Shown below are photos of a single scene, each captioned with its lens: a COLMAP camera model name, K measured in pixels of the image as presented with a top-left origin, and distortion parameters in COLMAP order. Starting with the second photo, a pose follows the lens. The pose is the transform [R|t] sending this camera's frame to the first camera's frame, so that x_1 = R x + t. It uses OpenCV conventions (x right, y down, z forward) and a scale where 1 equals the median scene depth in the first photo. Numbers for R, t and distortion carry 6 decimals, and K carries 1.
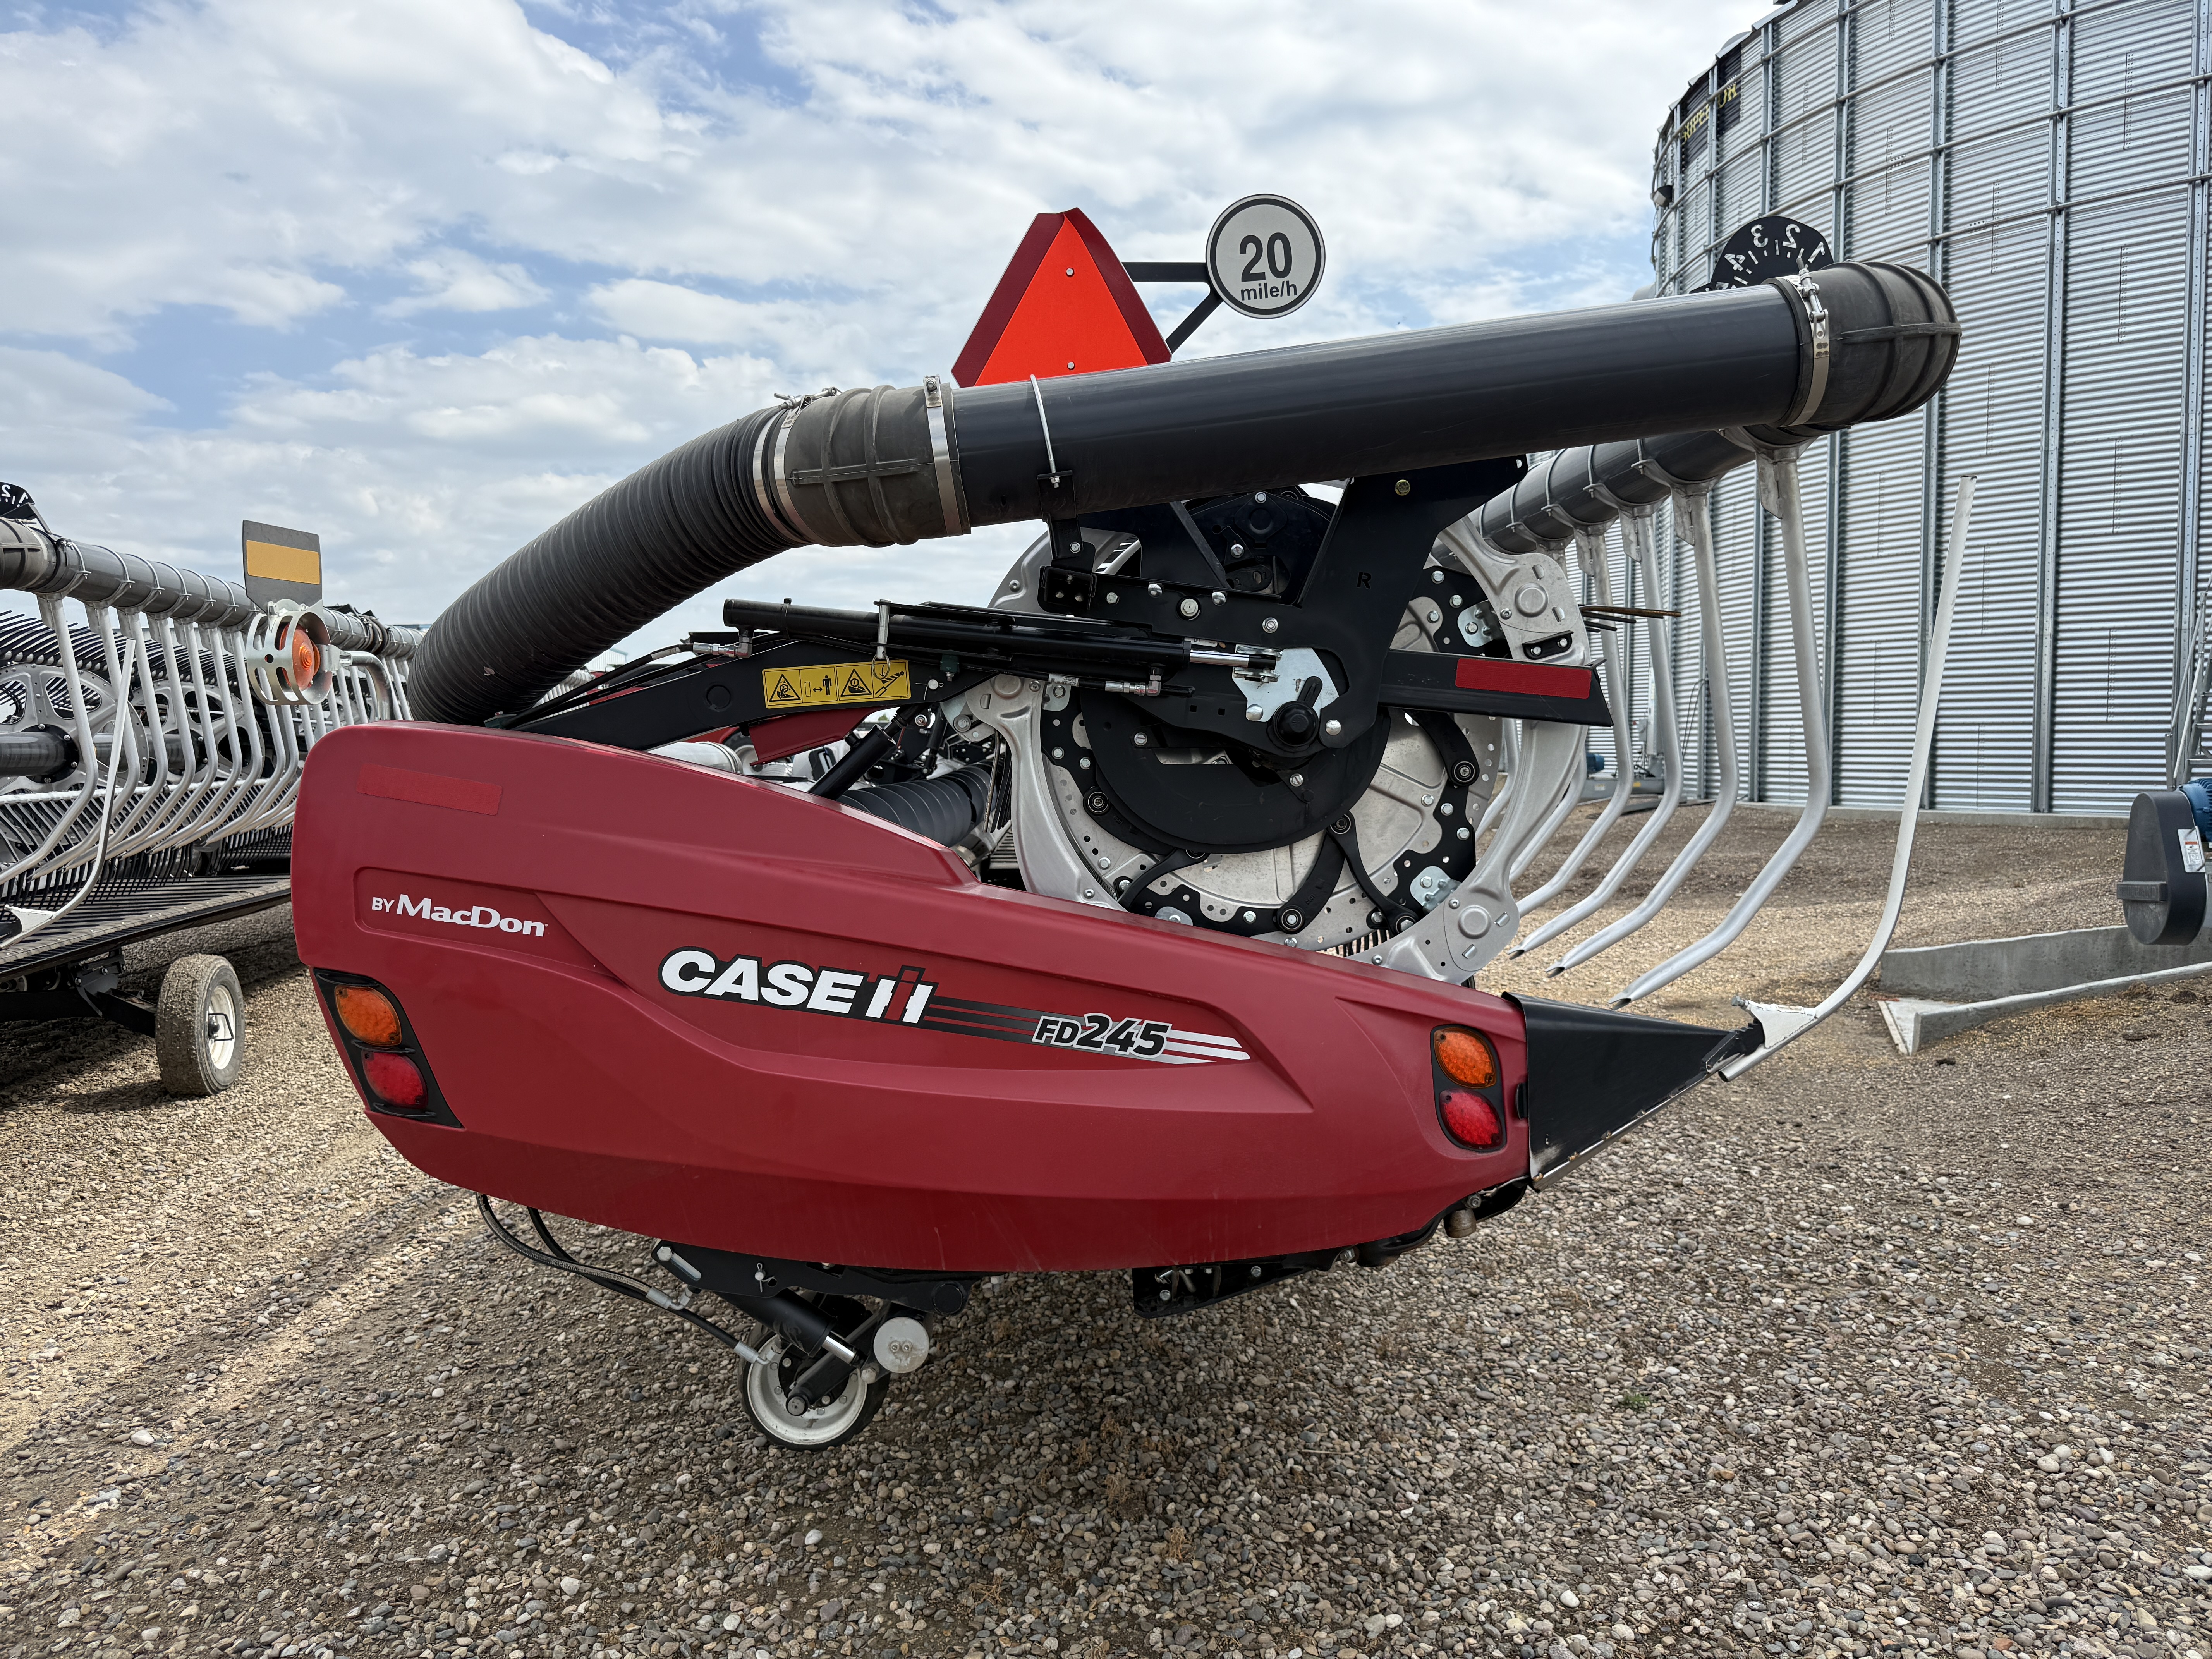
lens RADIAL K [[1545.1, 0, 1109.7], [0, 1545.1, 827.8], [0, 0, 1]] dist [0.029611, -0.037407]
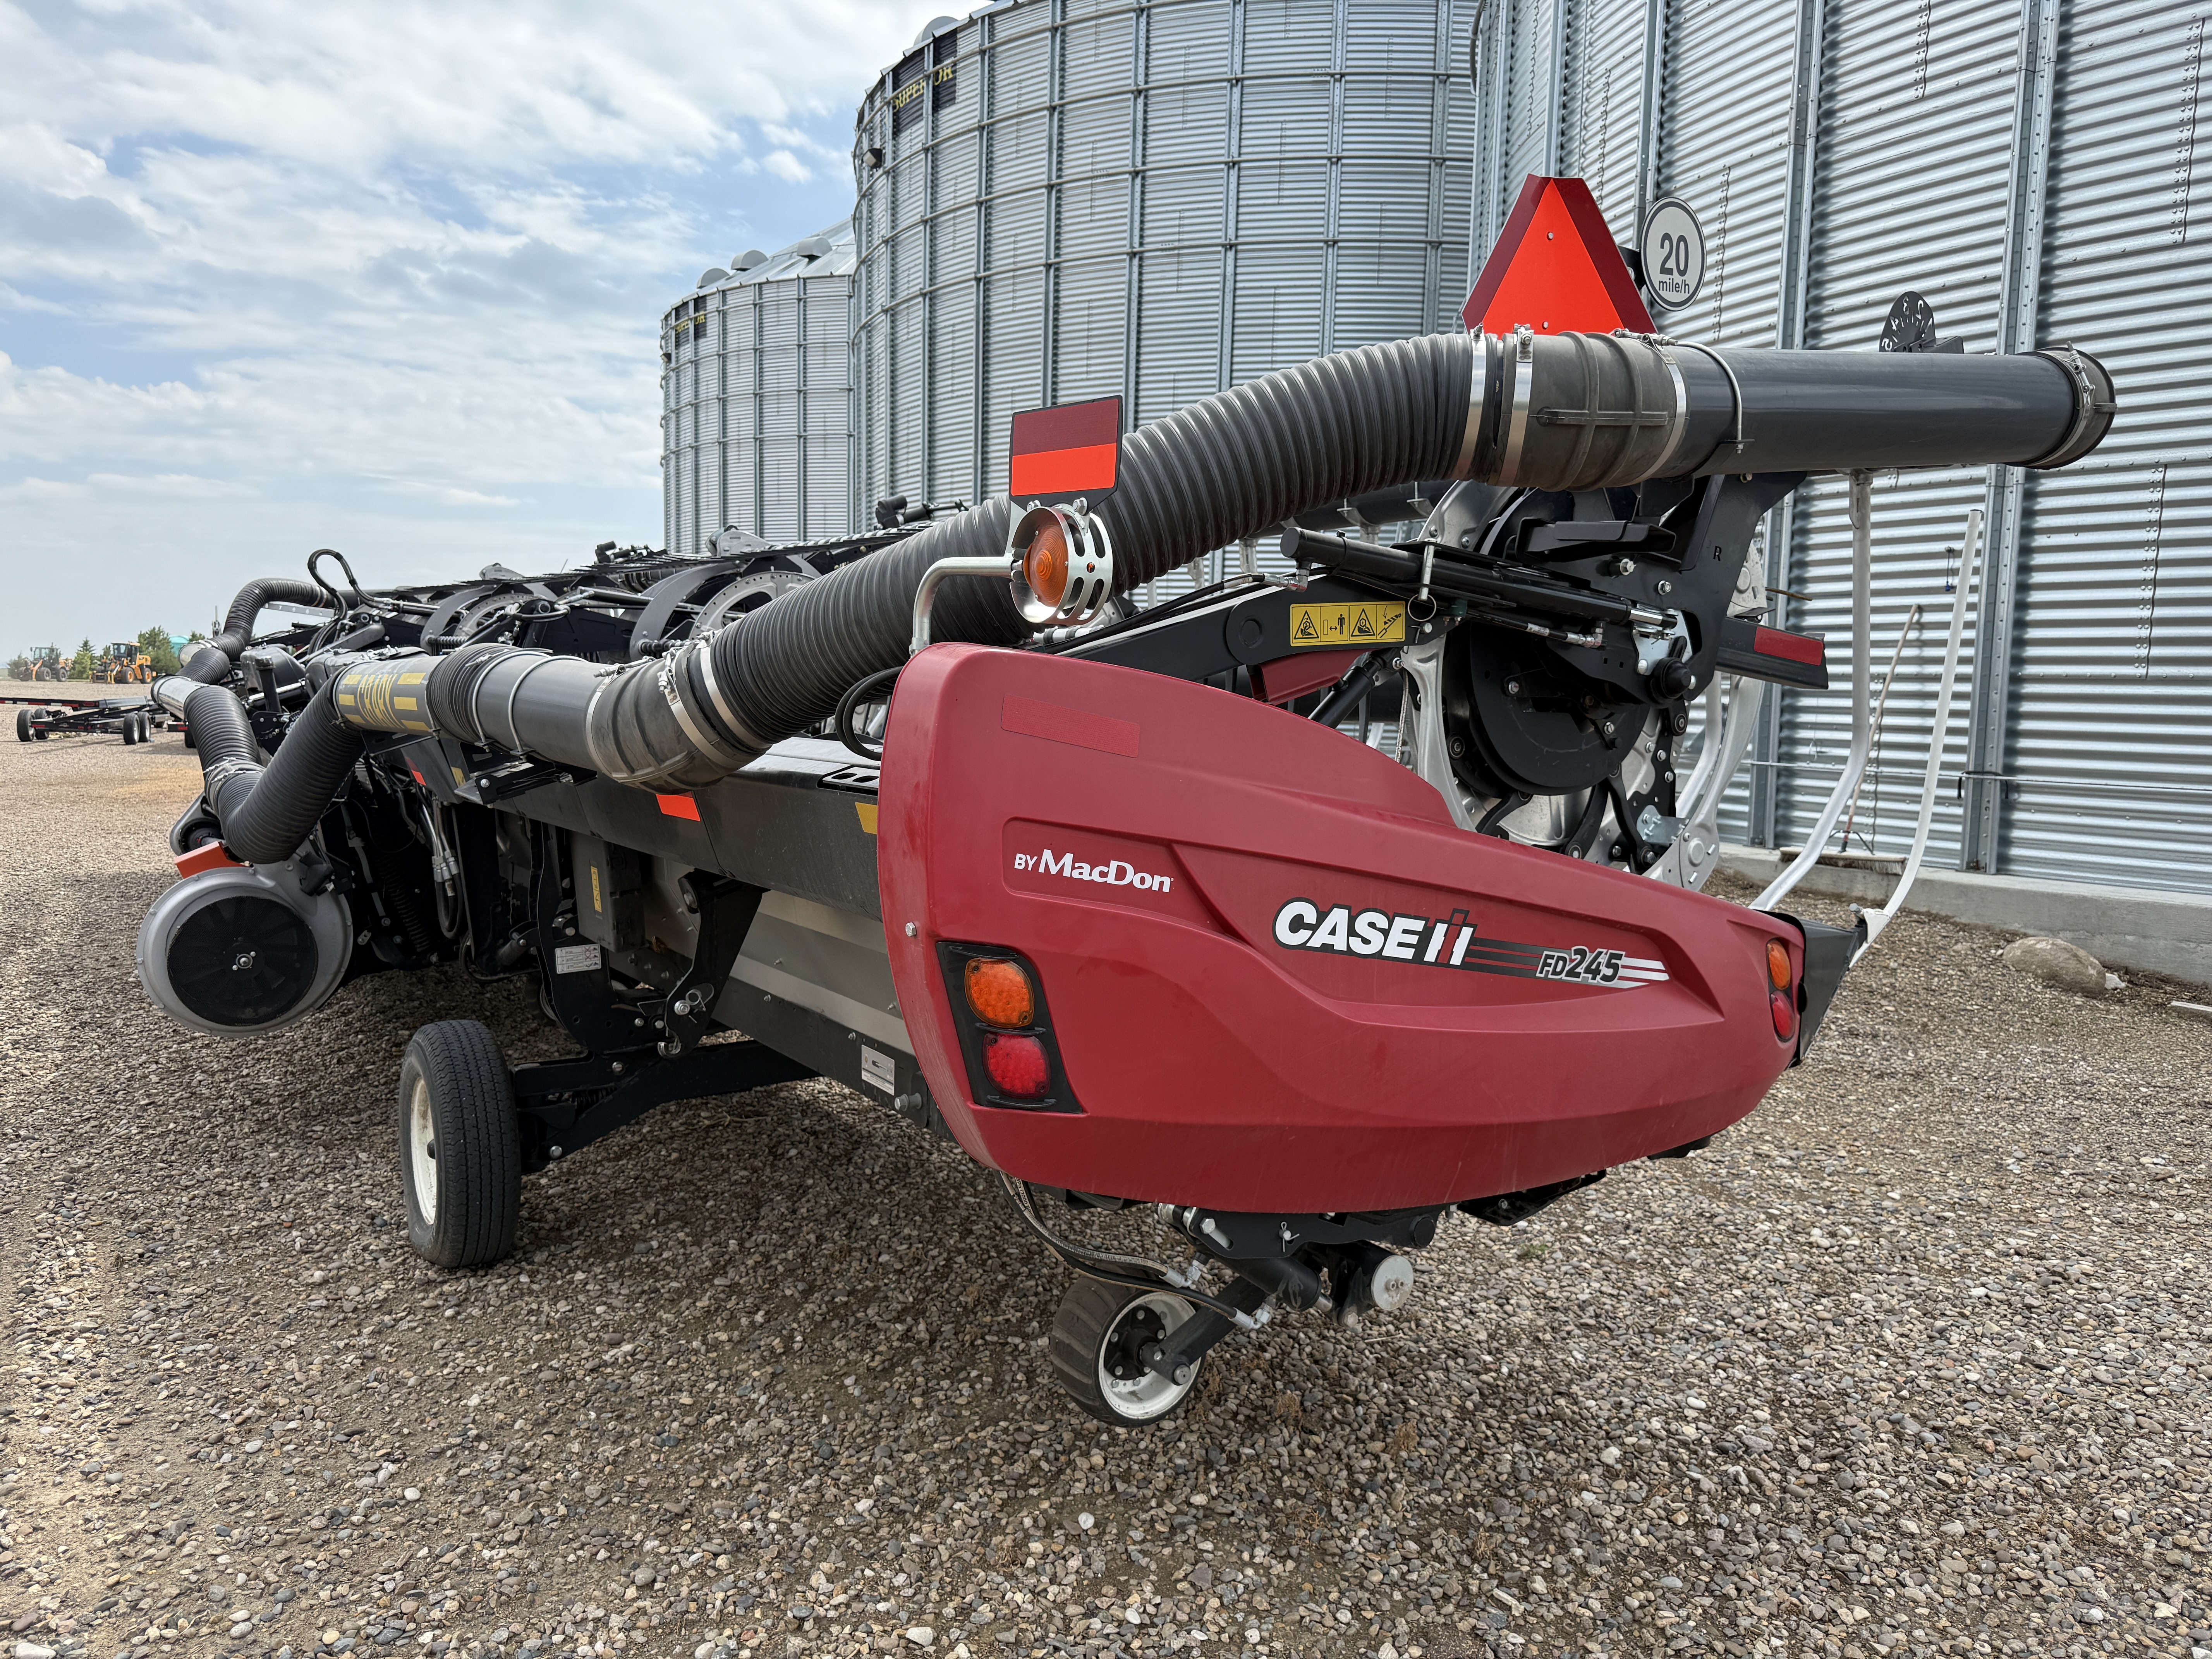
lens RADIAL K [[1545.1, 0, 1052.8], [0, 1545.1, 846.9], [0, 0, 1]] dist [0.029611, -0.037407]
pose [[0.854597, -0.020292, 0.518896, -0.866899], [-0.007650, 0.998636, 0.051652, -0.001587], [-0.519236, -0.048111, 0.853276, 0.269837]]
